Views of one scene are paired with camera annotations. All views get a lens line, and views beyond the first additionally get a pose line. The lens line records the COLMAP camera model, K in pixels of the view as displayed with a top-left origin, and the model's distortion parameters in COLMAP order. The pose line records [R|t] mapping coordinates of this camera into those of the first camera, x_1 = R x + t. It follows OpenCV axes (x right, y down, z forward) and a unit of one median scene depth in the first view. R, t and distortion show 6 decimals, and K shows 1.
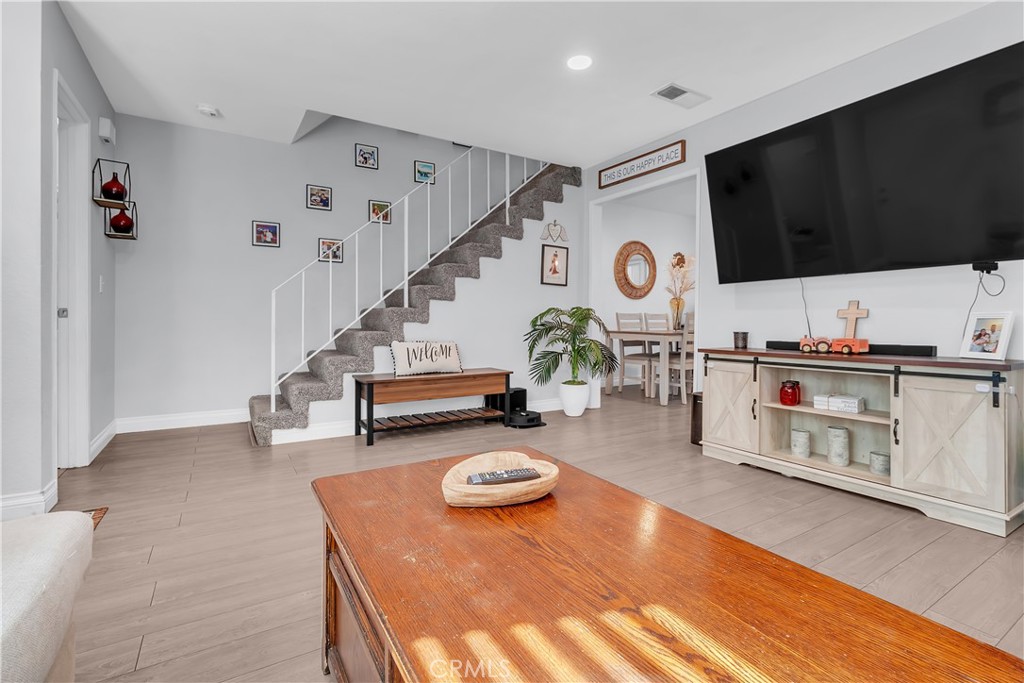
lens RADIAL K [[478.7, 0, 510.6], [0, 478.7, 323.4], [0, 0, 1]] dist [-0.001310, 0.000129]
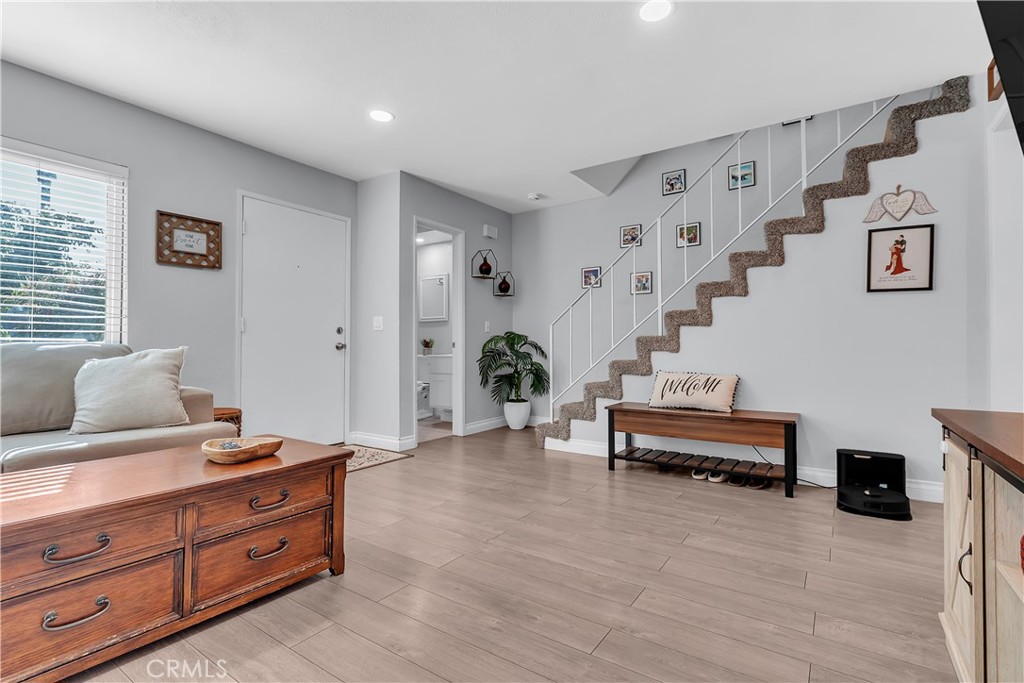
lens RADIAL K [[478.7, 0, 501.5], [0, 478.7, 339.1], [0, 0, 1]] dist [-0.001310, 0.000129]
pose [[0.394467, -0.022301, -0.918640, 0.488186], [-0.007339, 0.999597, -0.027418, 0.001875], [0.918881, 0.017558, 0.394144, 0.316964]]
